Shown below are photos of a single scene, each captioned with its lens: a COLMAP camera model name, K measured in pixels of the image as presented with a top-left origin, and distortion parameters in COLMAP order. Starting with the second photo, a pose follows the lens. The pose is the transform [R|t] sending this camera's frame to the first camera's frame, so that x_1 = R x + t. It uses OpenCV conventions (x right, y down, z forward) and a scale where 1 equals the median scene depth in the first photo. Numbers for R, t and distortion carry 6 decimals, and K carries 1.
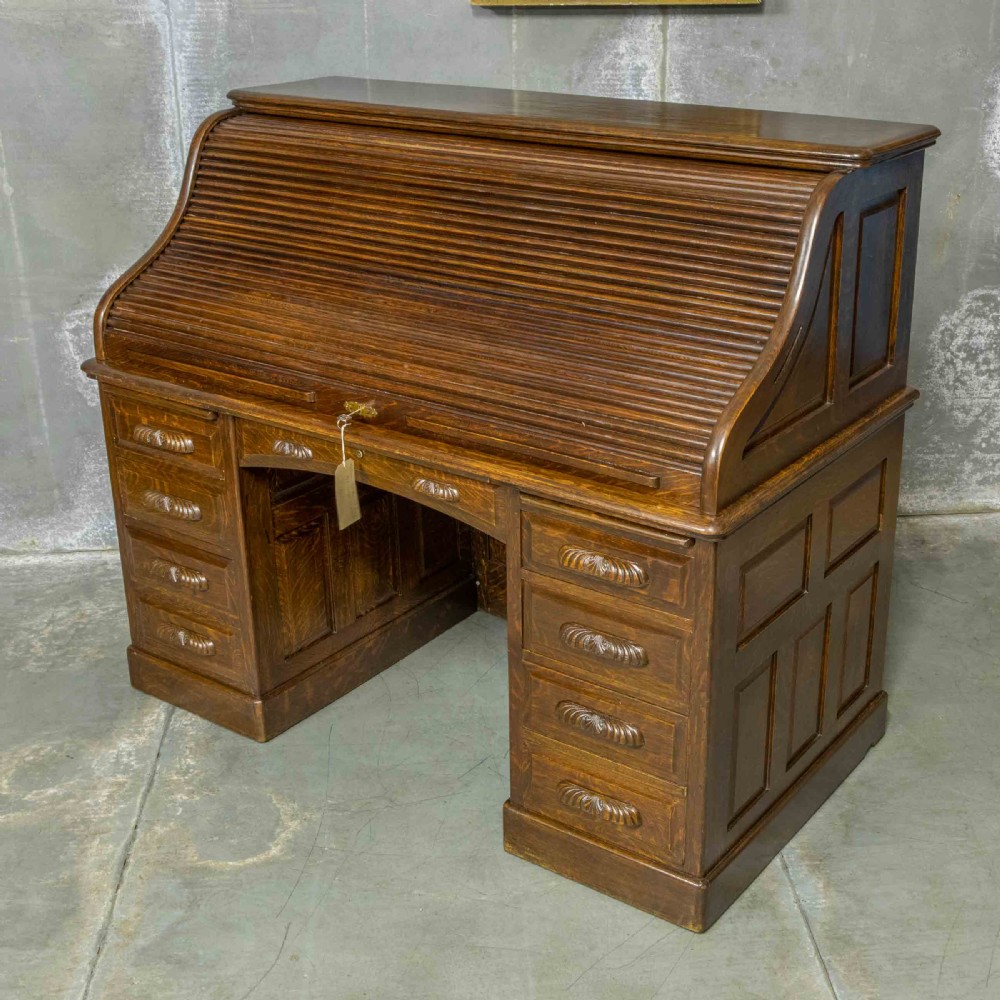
lens RADIAL K [[1434.6, 0, 576.6], [0, 1434.6, 454.5], [0, 0, 1]] dist [-0.050370, 0.098643]
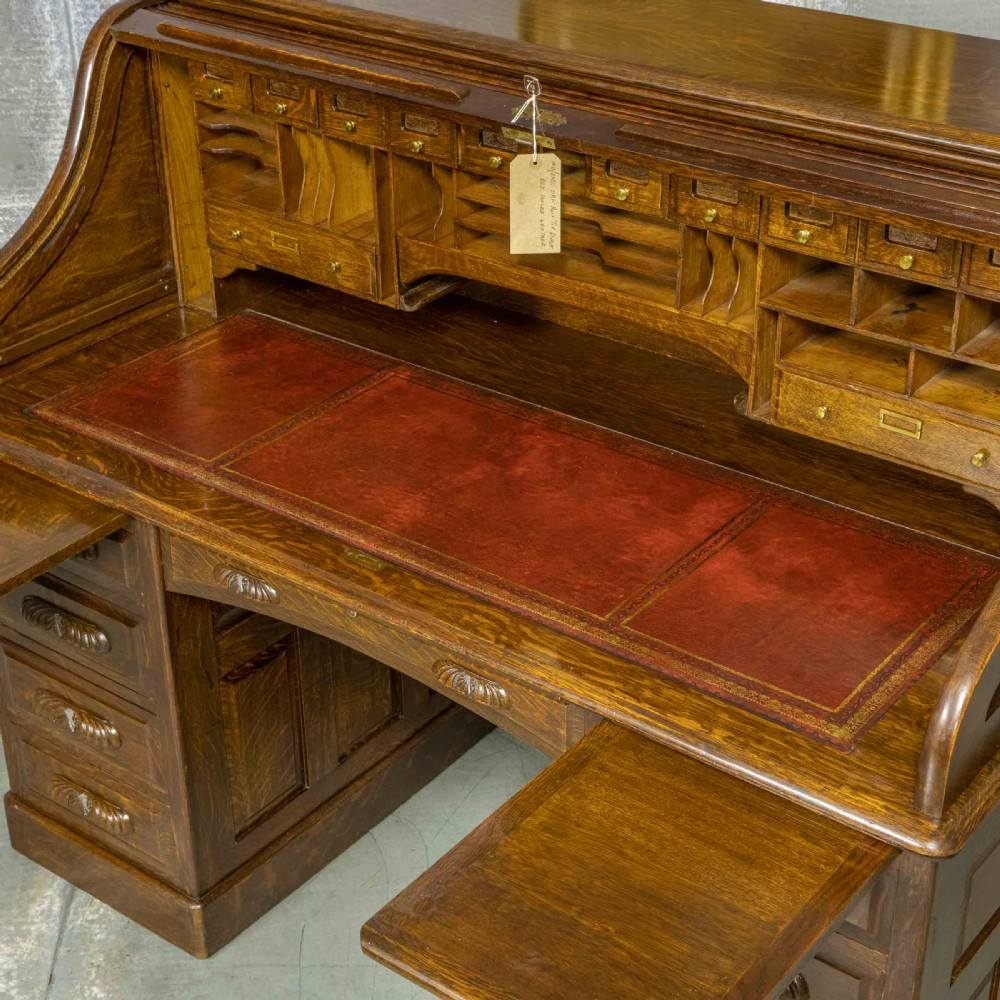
lens RADIAL K [[1810.7, 0, 513.5], [0, 1810.7, 496.7], [0, 0, 1]] dist [0.042754, 0.048818]
pose [[0.998985, 0.022185, -0.039201, -0.036956], [-0.016004, 0.988329, 0.151491, -0.133393], [0.042104, -0.150710, 0.987681, 0.158233]]
